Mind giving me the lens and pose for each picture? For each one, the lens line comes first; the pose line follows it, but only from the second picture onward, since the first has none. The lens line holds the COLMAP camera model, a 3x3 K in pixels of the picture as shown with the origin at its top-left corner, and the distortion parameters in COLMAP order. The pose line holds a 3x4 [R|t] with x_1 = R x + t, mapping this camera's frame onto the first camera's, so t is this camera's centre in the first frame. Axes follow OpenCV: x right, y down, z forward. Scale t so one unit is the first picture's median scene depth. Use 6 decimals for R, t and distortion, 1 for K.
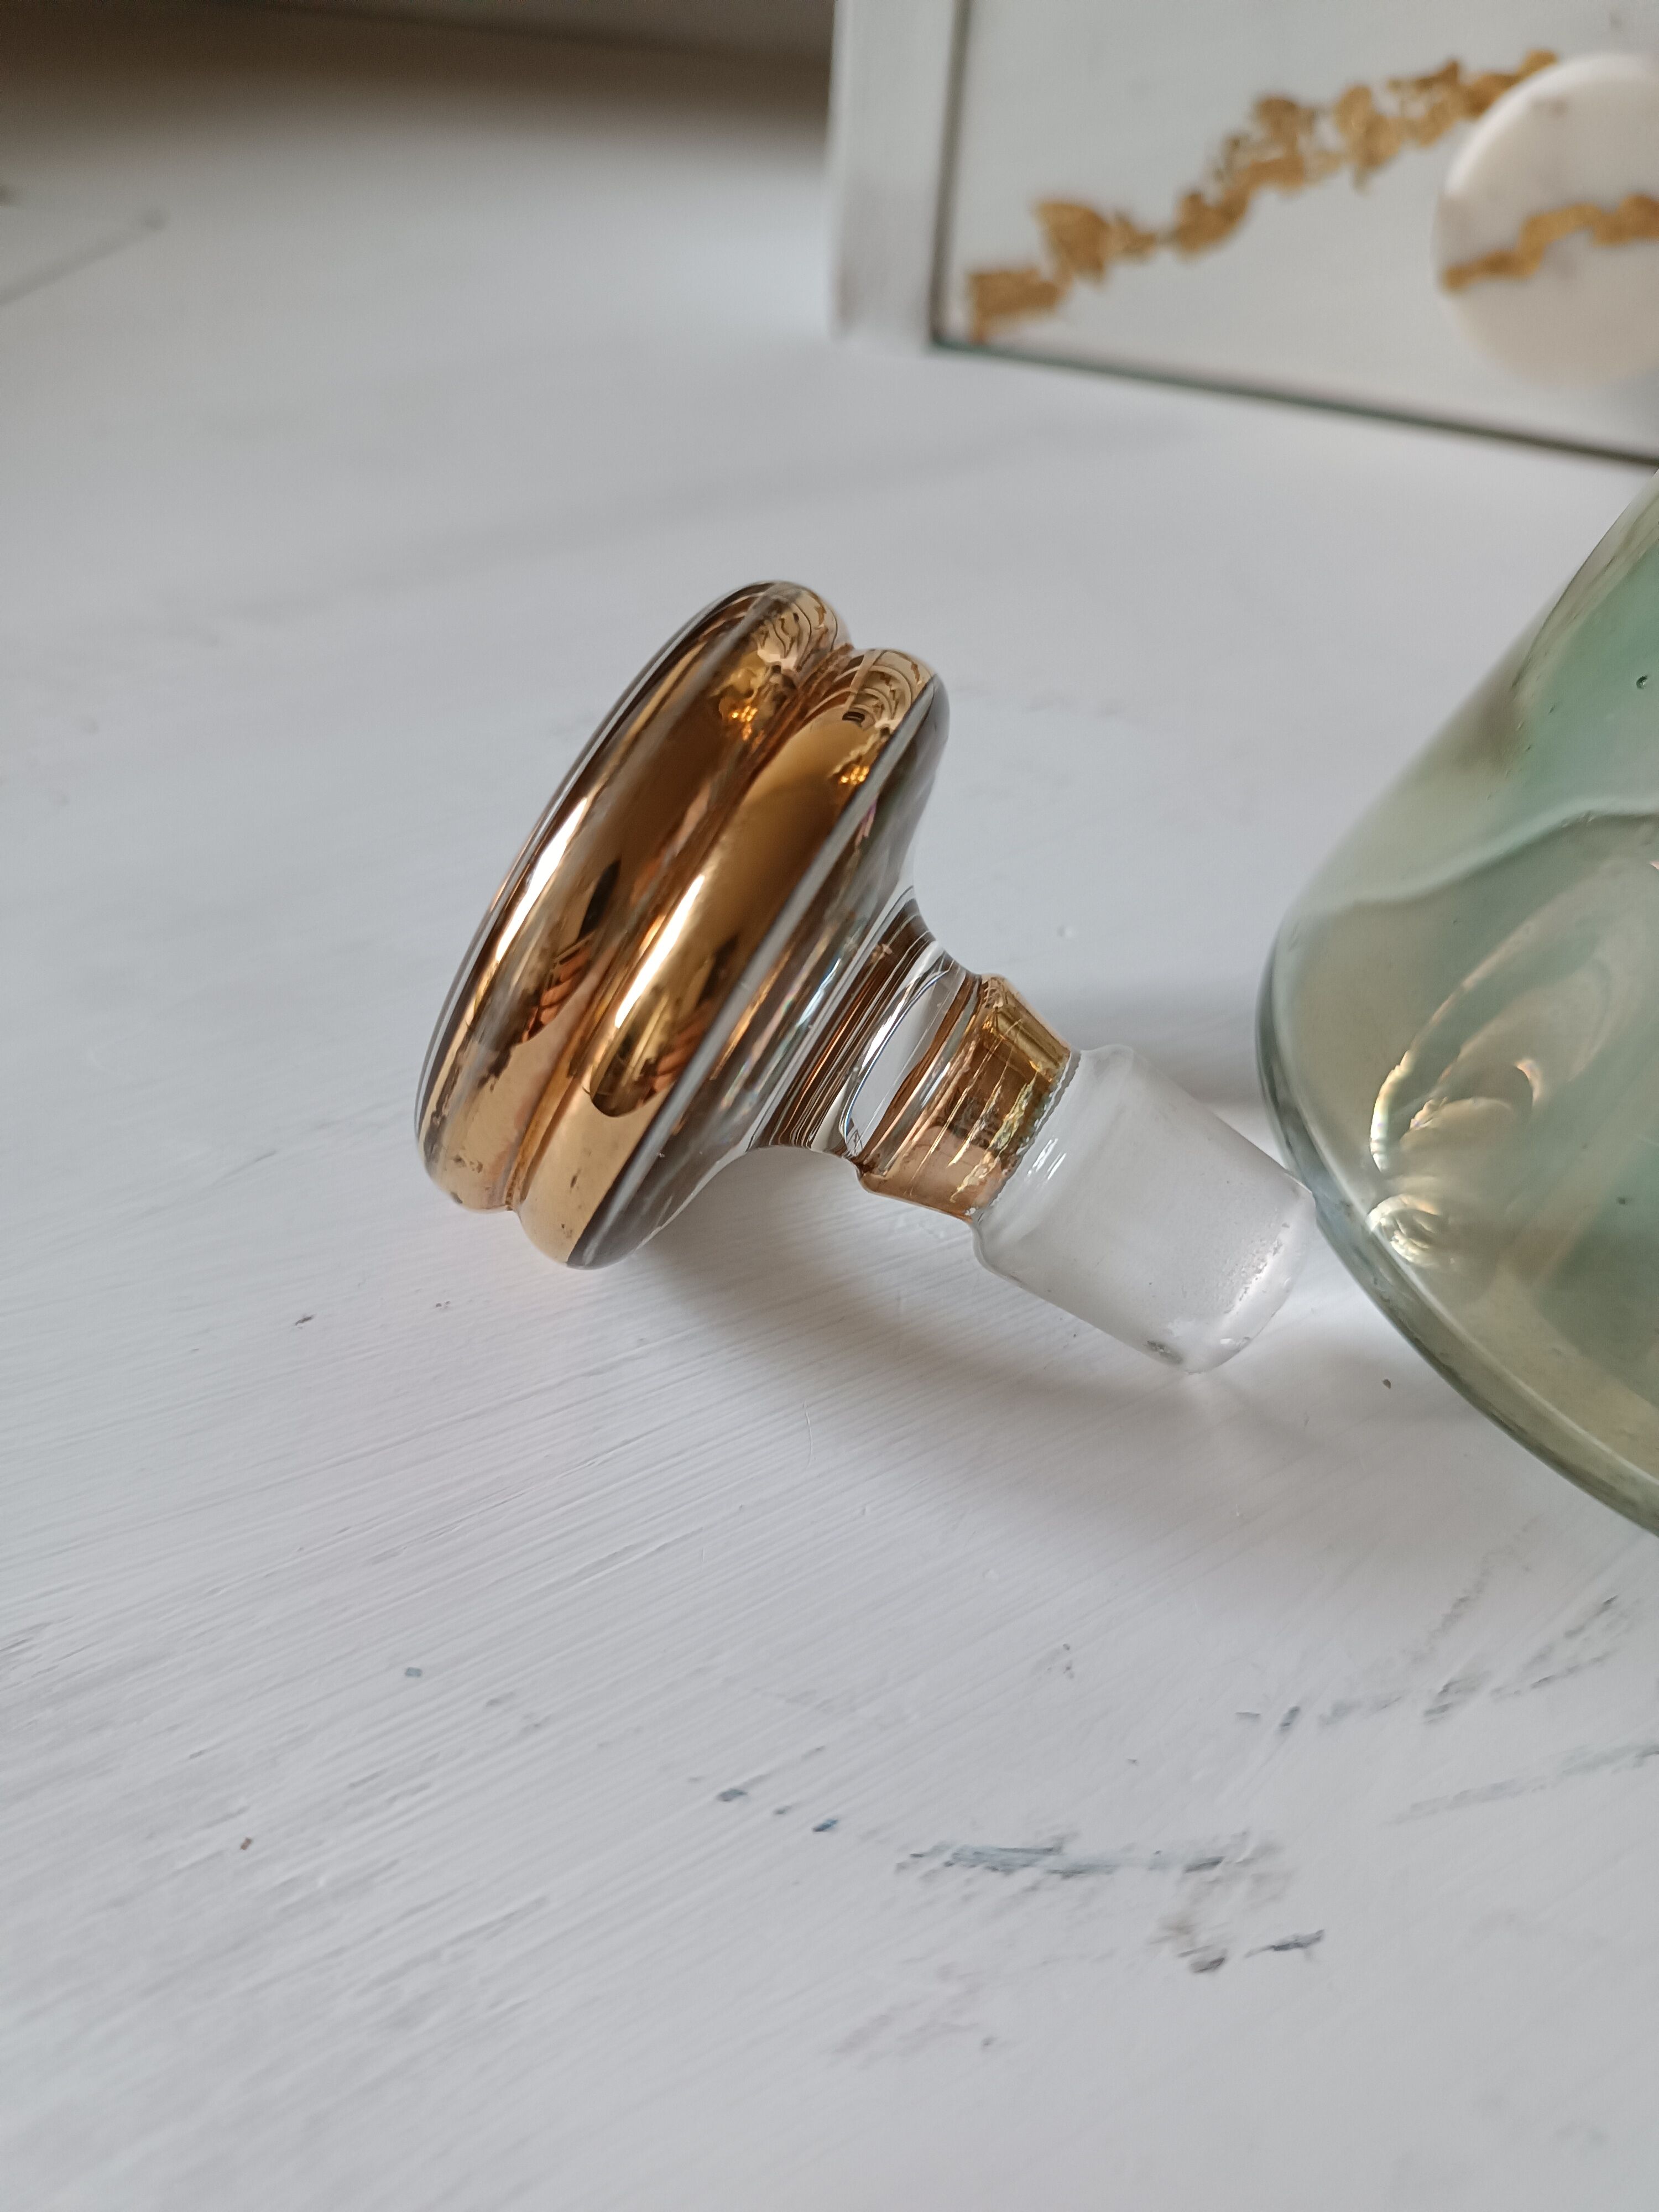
lens RADIAL K [[1643.4, 0, 824.6], [0, 1643.4, 1092.0], [0, 0, 1]] dist [-0.004373, -0.036554]
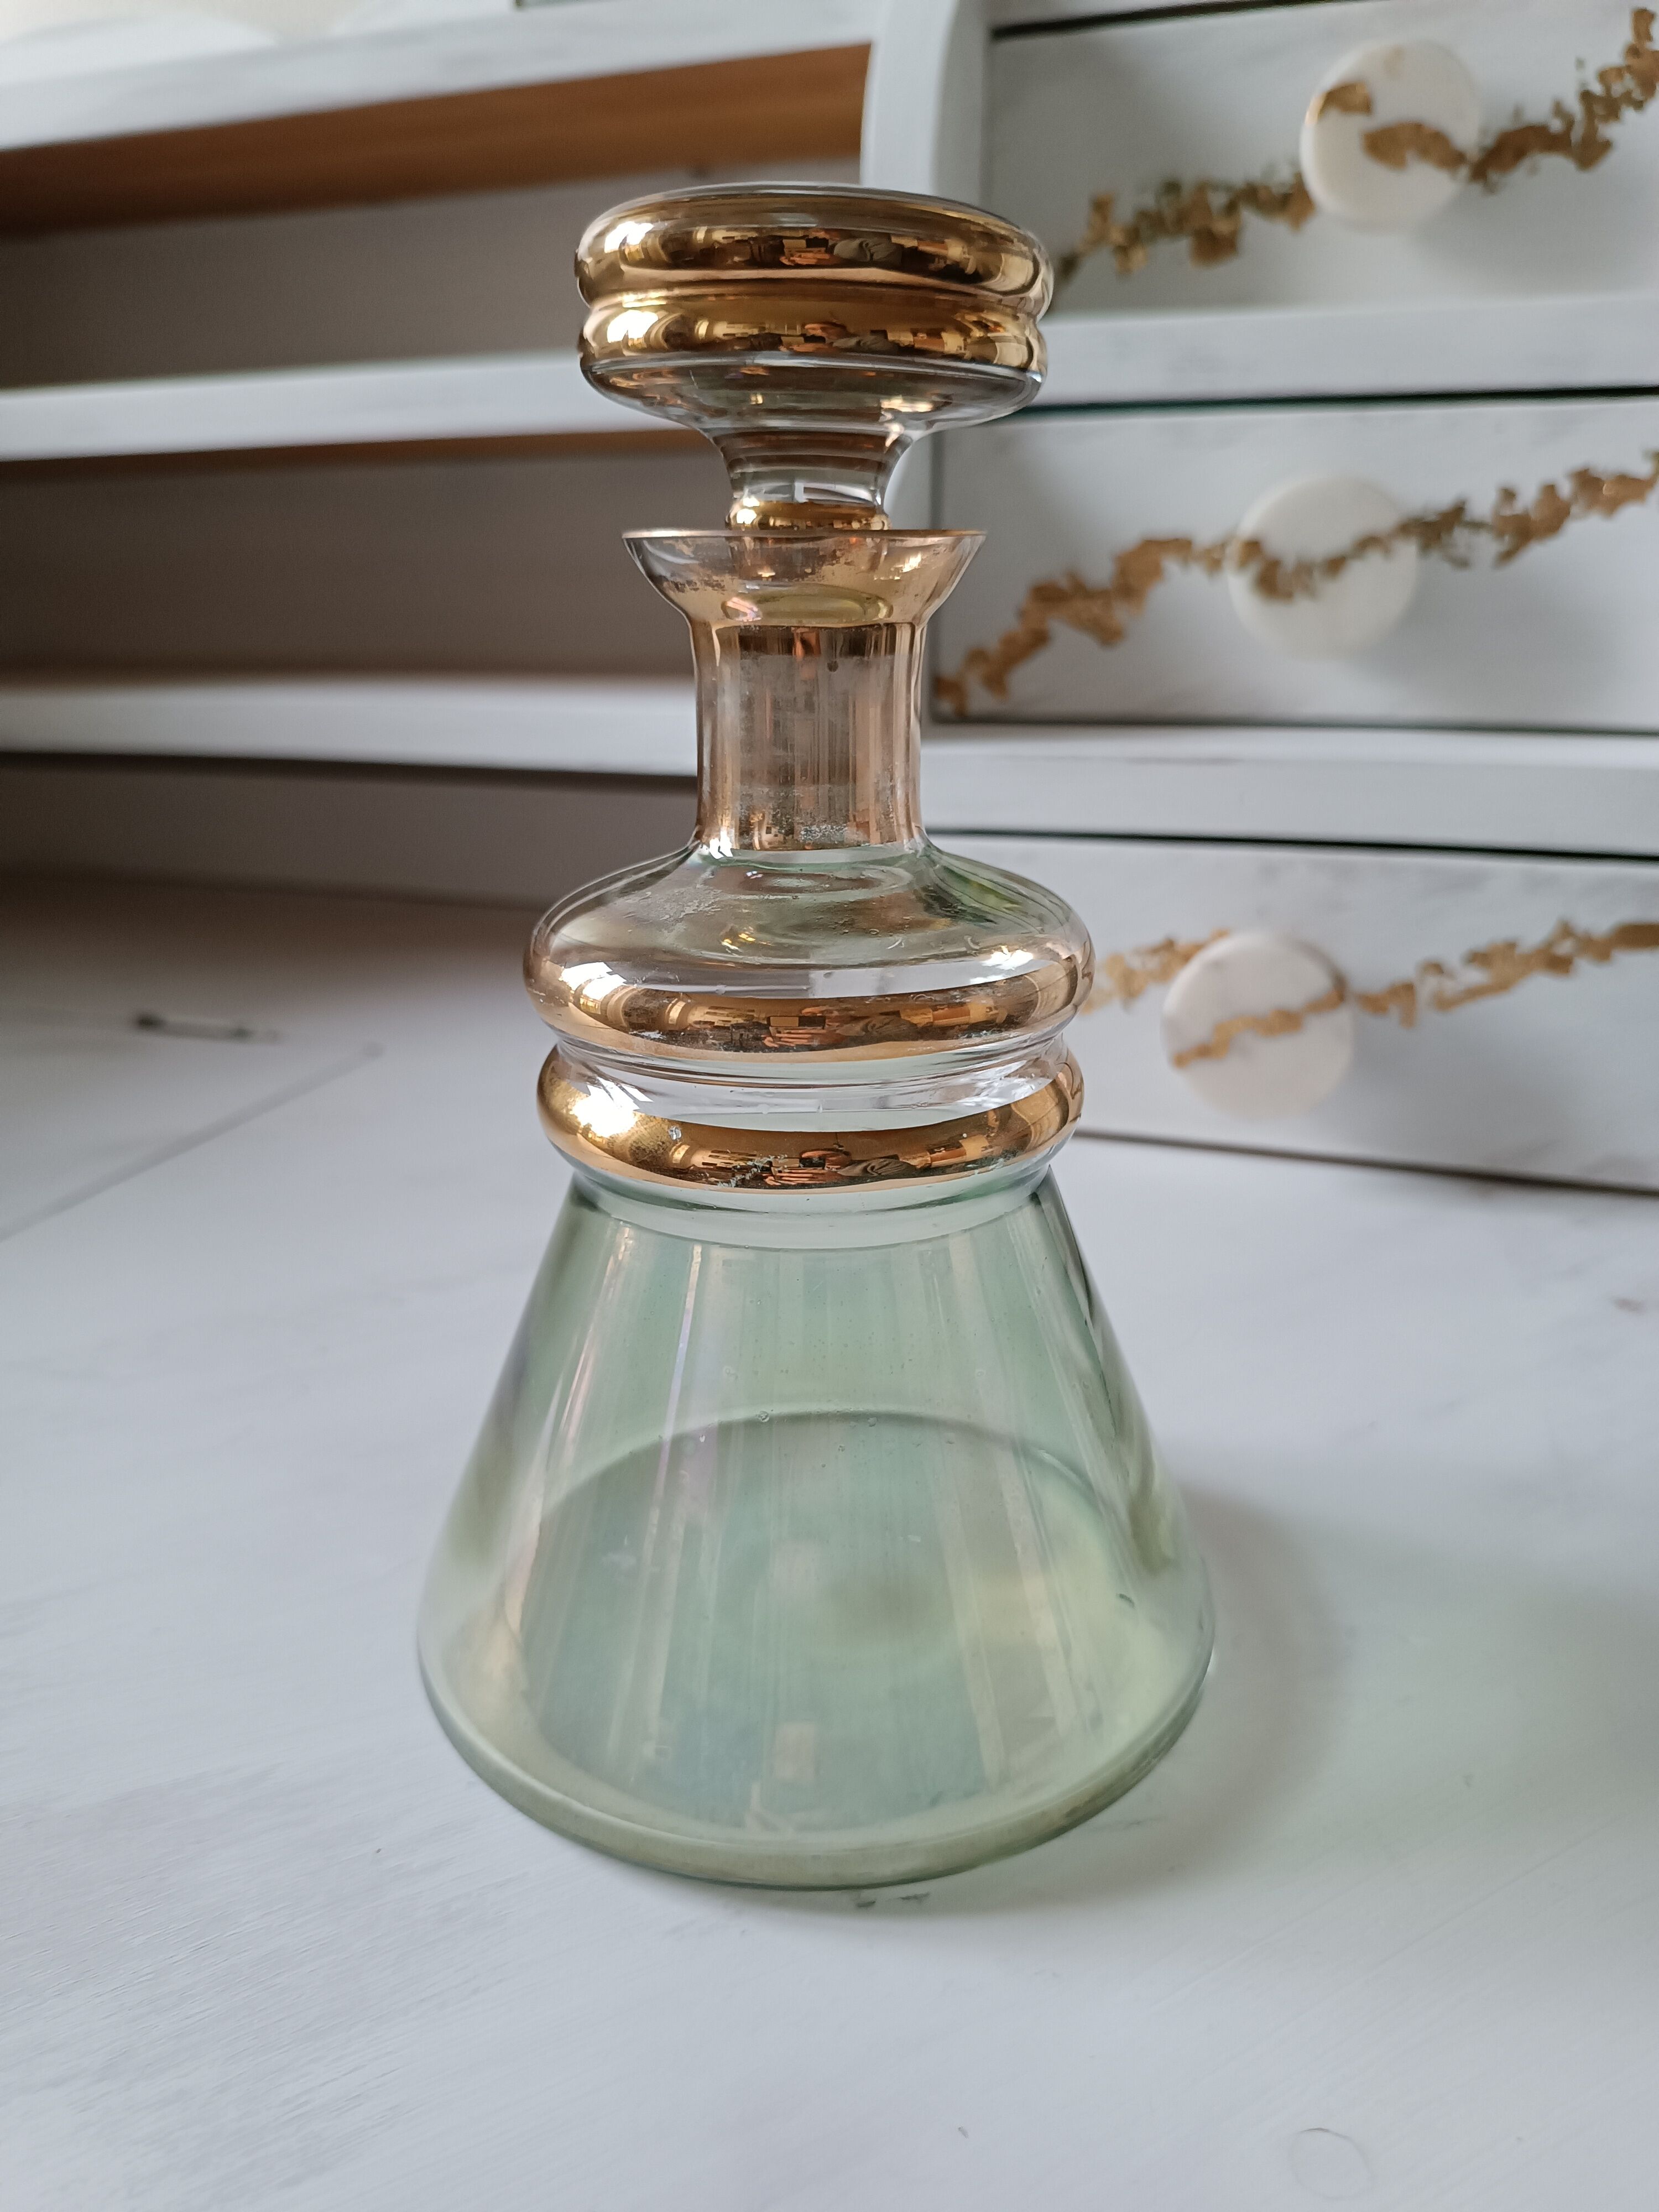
lens RADIAL K [[1643.4, 0, 824.6], [0, 1643.4, 1092.0], [0, 0, 1]] dist [-0.004373, -0.036554]
pose [[0.996827, -0.038870, -0.069461, 0.319102], [0.006452, 0.909244, -0.416214, 0.420047], [0.079335, 0.414445, 0.906610, -1.011794]]
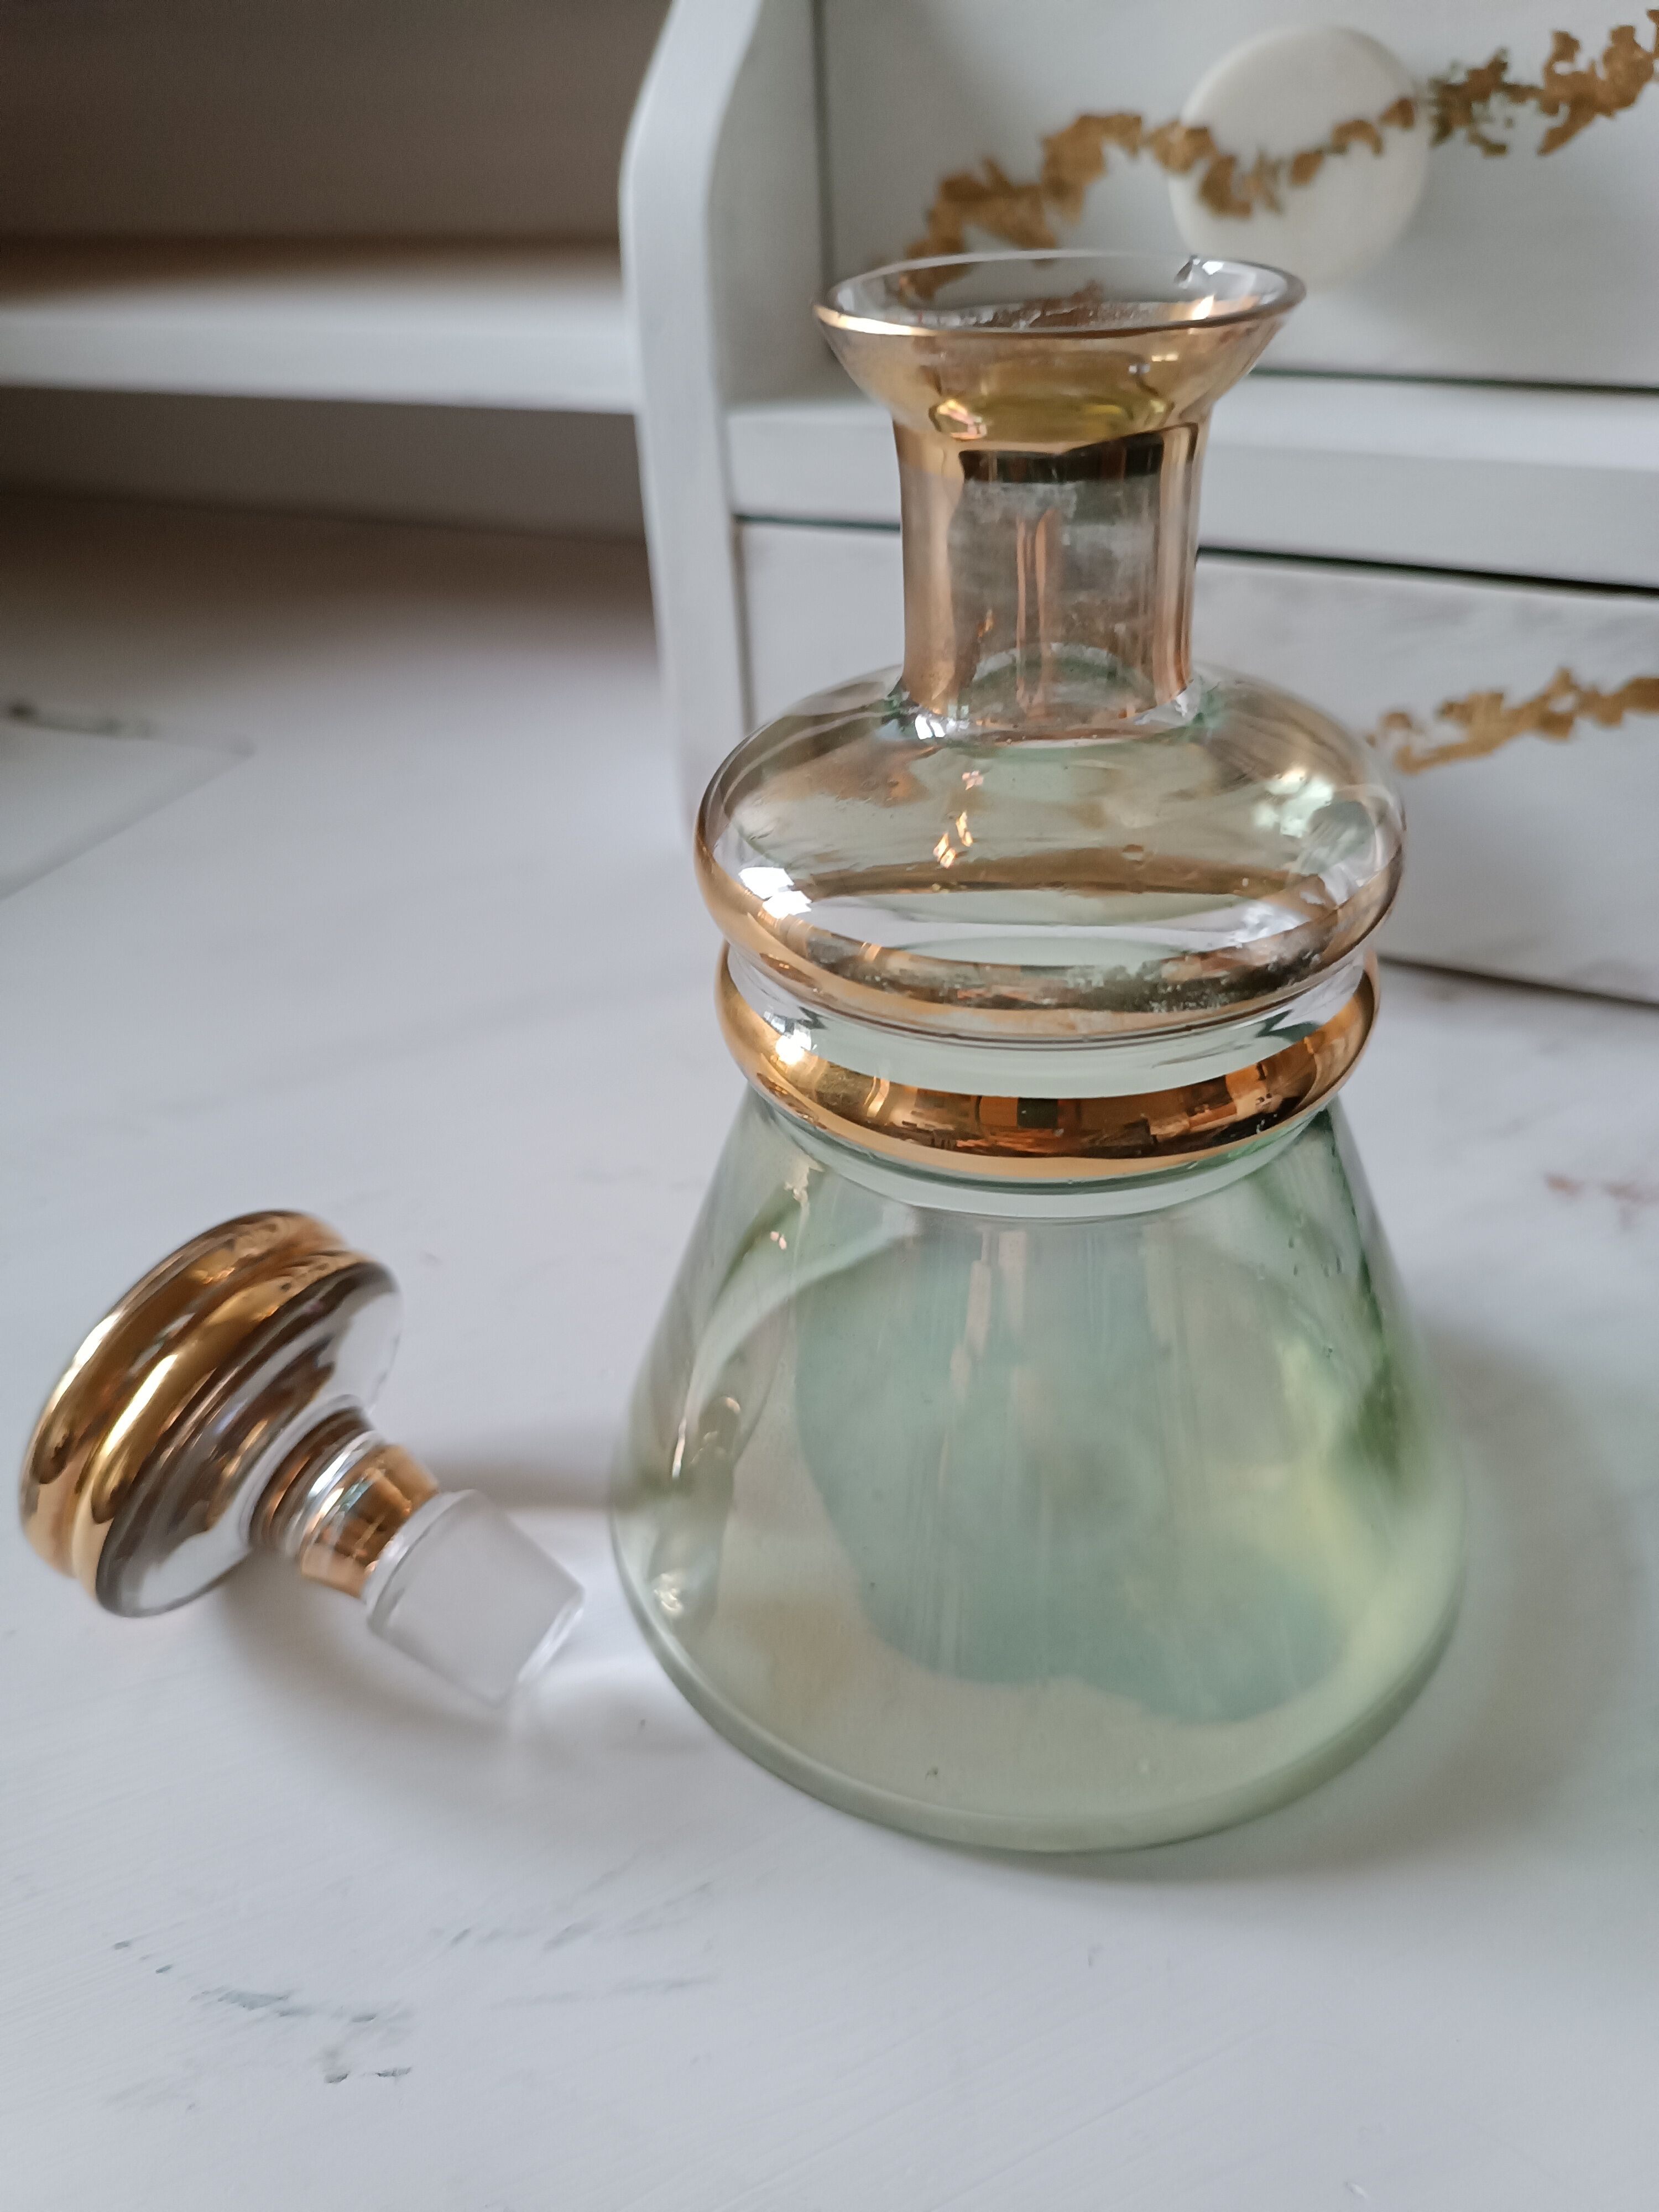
lens RADIAL K [[1669.6, 0, 825.9], [0, 1669.6, 1075.4], [0, 0, 1]] dist [-0.132735, 0.122591]
pose [[0.984247, 0.004741, -0.176735, 0.912697], [-0.031847, 0.988043, -0.150853, -0.221934], [0.173907, 0.154105, 0.972629, -0.606421]]
